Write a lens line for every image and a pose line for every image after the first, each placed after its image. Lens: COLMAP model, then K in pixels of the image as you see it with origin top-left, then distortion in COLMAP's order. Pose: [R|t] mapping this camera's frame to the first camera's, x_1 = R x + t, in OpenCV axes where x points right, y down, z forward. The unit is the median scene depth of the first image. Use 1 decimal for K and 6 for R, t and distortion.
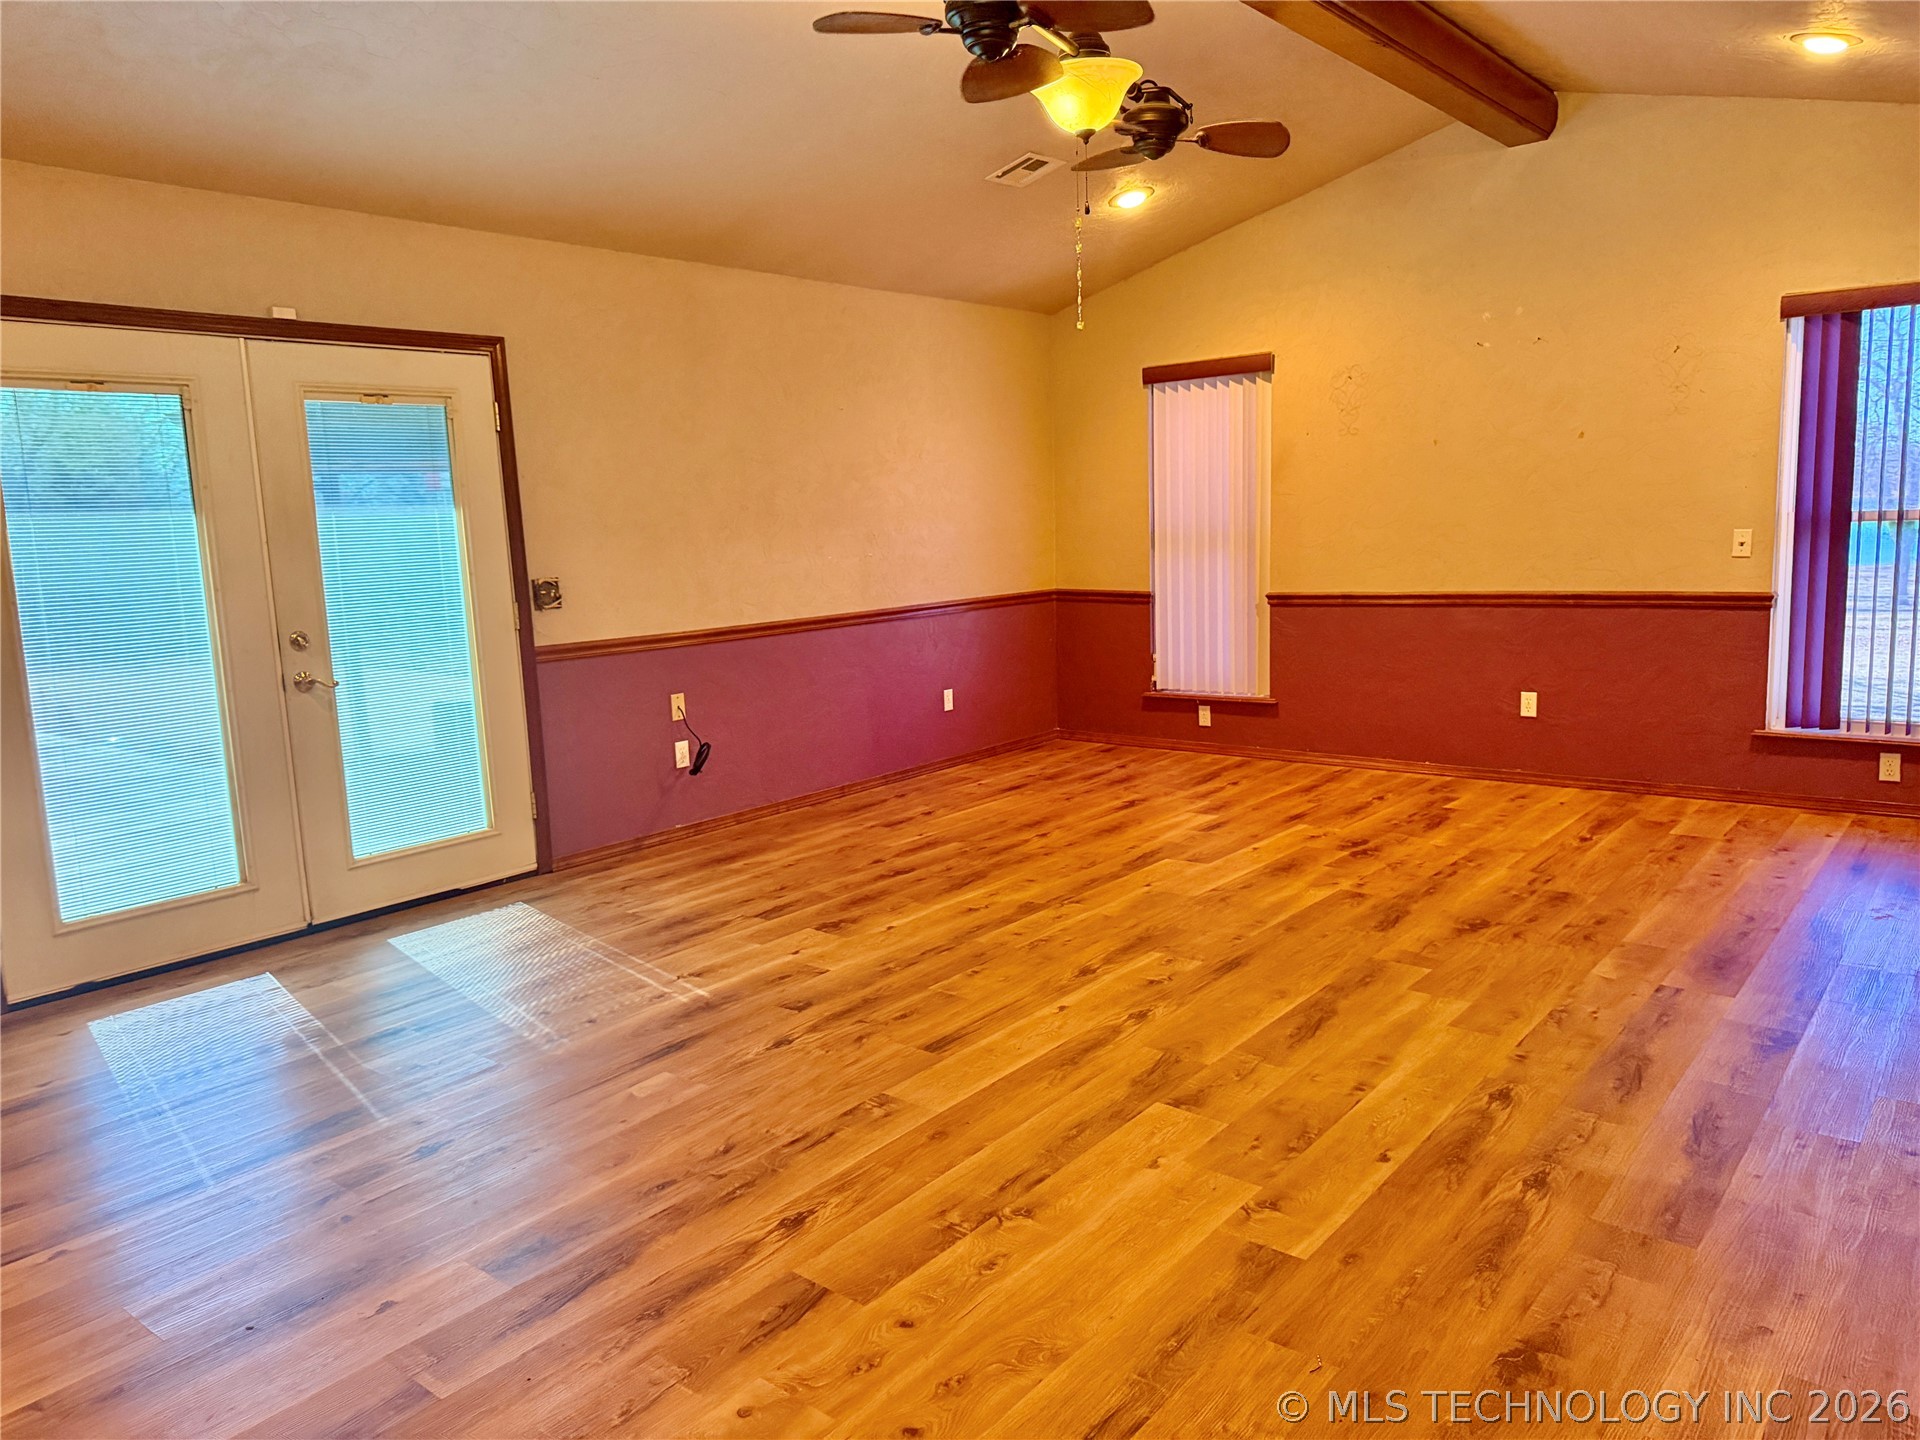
lens RADIAL K [[1352.7, 0, 962.9], [0, 1352.7, 726.2], [0, 0, 1]] dist [0.082921, -0.110220]
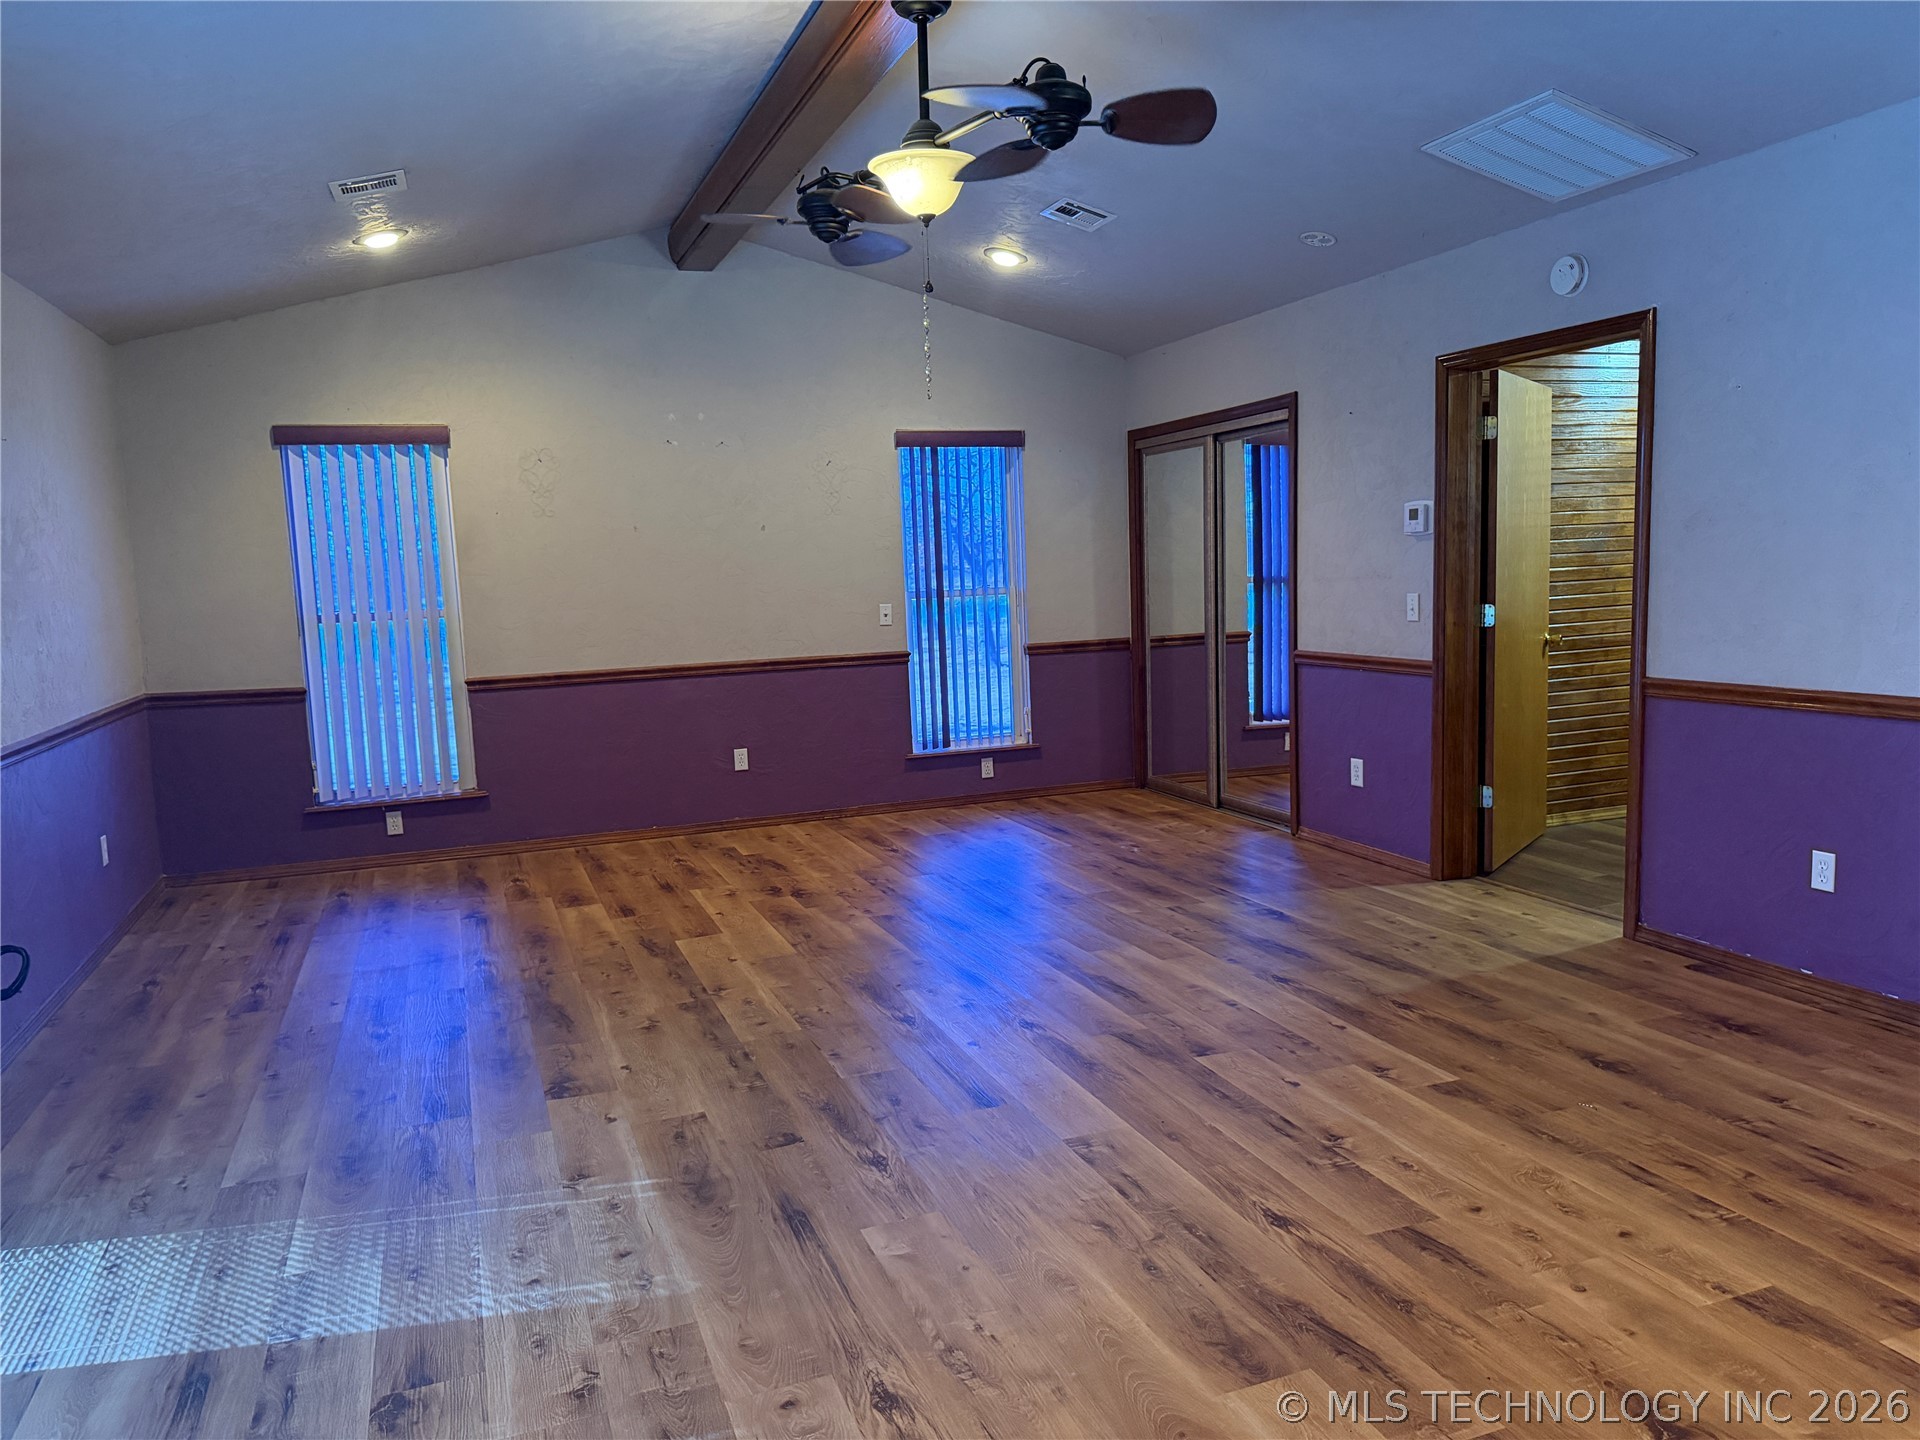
lens RADIAL K [[1358.1, 0, 965.6], [0, 1358.1, 708.0], [0, 0, 1]] dist [0.198398, -0.369108]
pose [[0.501923, -0.074458, 0.861701, -0.742492], [0.152945, 0.988228, -0.003697, -0.039190], [-0.851282, 0.133648, 0.507402, 0.397667]]
